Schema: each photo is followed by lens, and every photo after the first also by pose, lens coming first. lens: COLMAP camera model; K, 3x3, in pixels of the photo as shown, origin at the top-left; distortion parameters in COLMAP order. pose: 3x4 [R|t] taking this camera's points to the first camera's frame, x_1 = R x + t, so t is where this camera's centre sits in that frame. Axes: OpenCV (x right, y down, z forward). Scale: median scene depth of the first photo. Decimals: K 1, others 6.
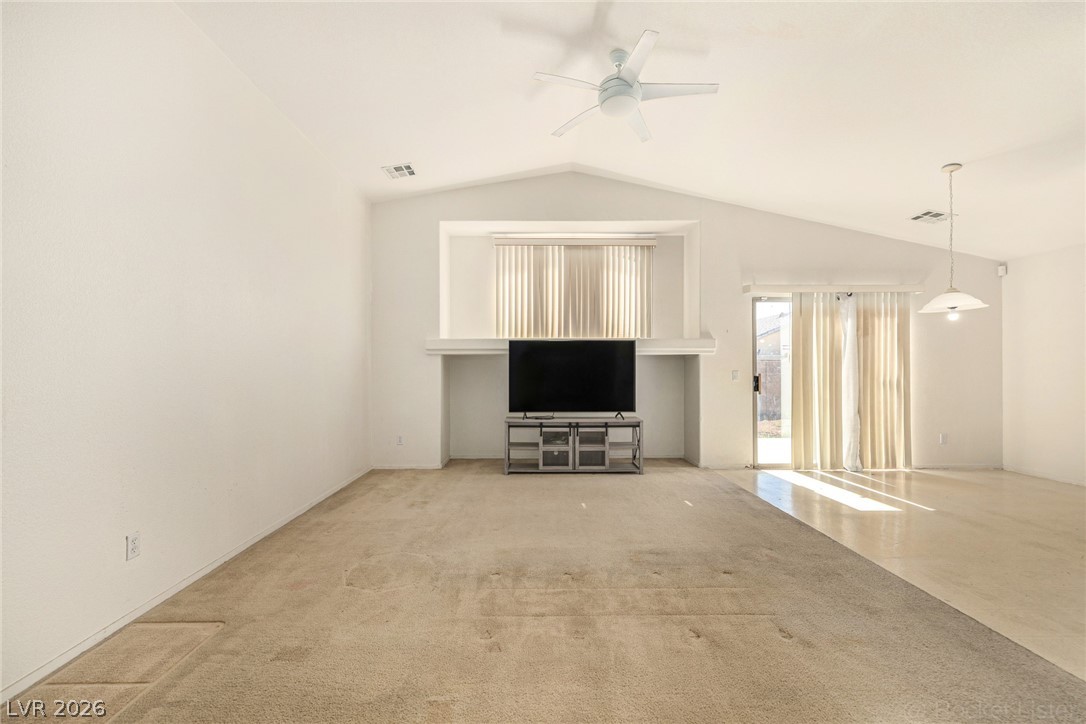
lens RADIAL K [[458.2, 0, 536.8], [0, 458.2, 368.5], [0, 0, 1]] dist [0.002000, -0.000283]
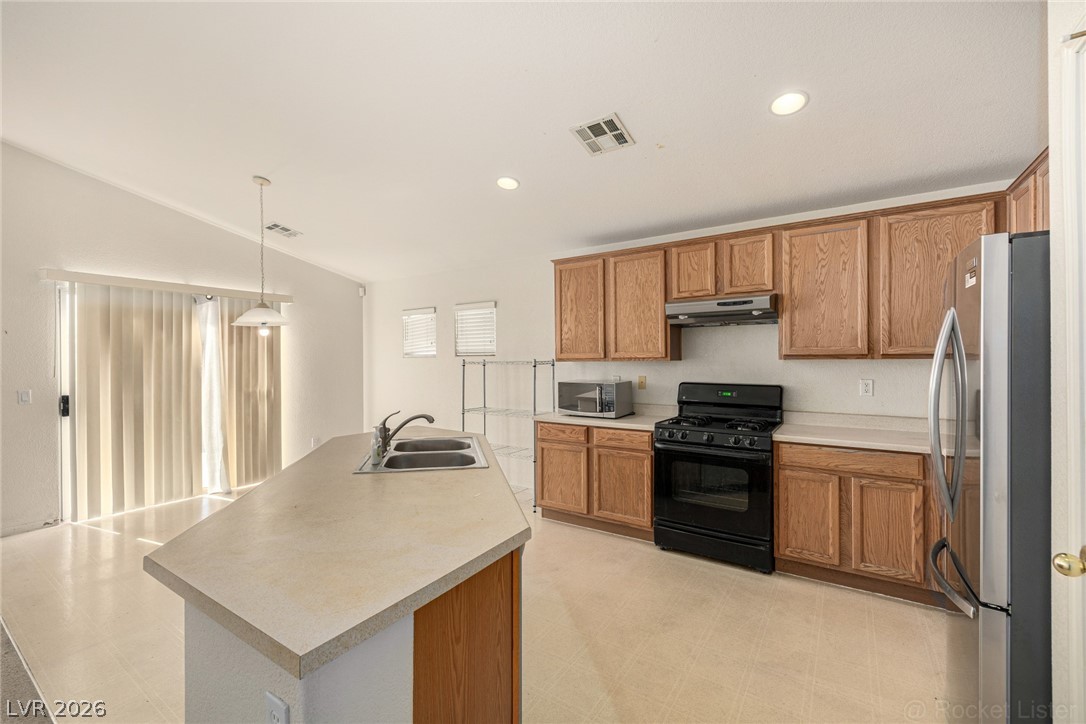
lens RADIAL K [[458.2, 0, 535.4], [0, 458.2, 360.3], [0, 0, 1]] dist [0.002000, -0.000283]
pose [[0.571108, -0.001468, 0.820873, 0.318872], [0.005385, 0.999984, -0.001959, -0.035043], [-0.820857, 0.005539, 0.571107, -0.030559]]
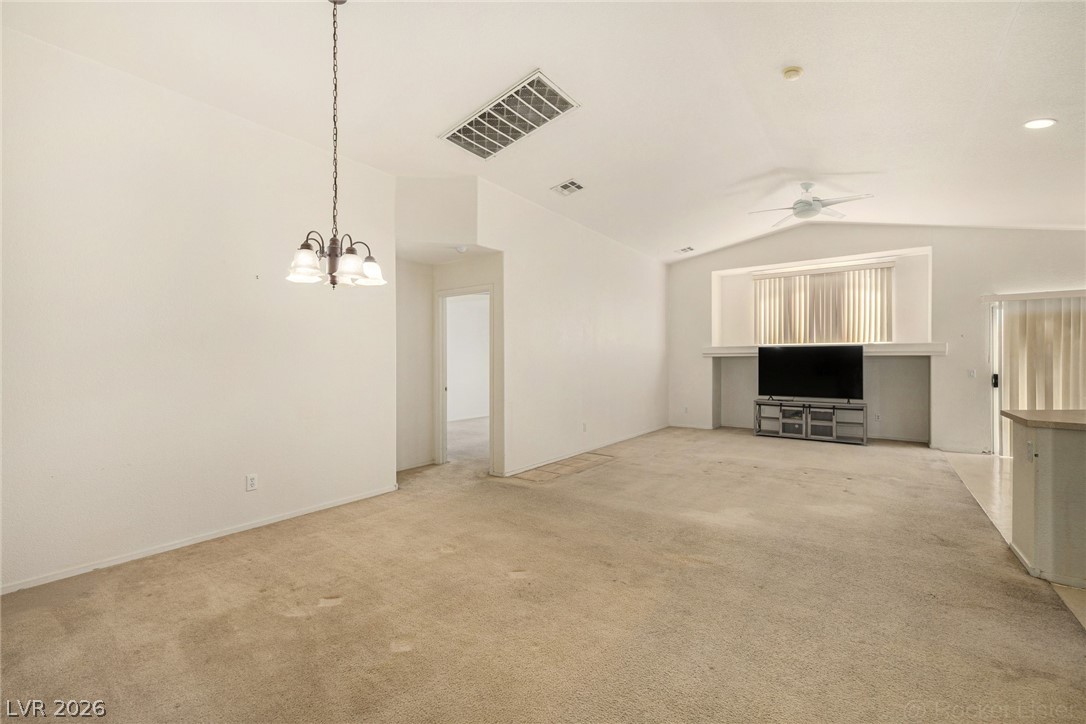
lens RADIAL K [[458.2, 0, 539.4], [0, 458.2, 361.3], [0, 0, 1]] dist [0.002000, -0.000283]
pose [[0.798802, 0.001166, -0.601593, 0.268352], [-0.003059, 0.999993, -0.002124, -0.009917], [0.601587, 0.003537, 0.798800, -0.623498]]
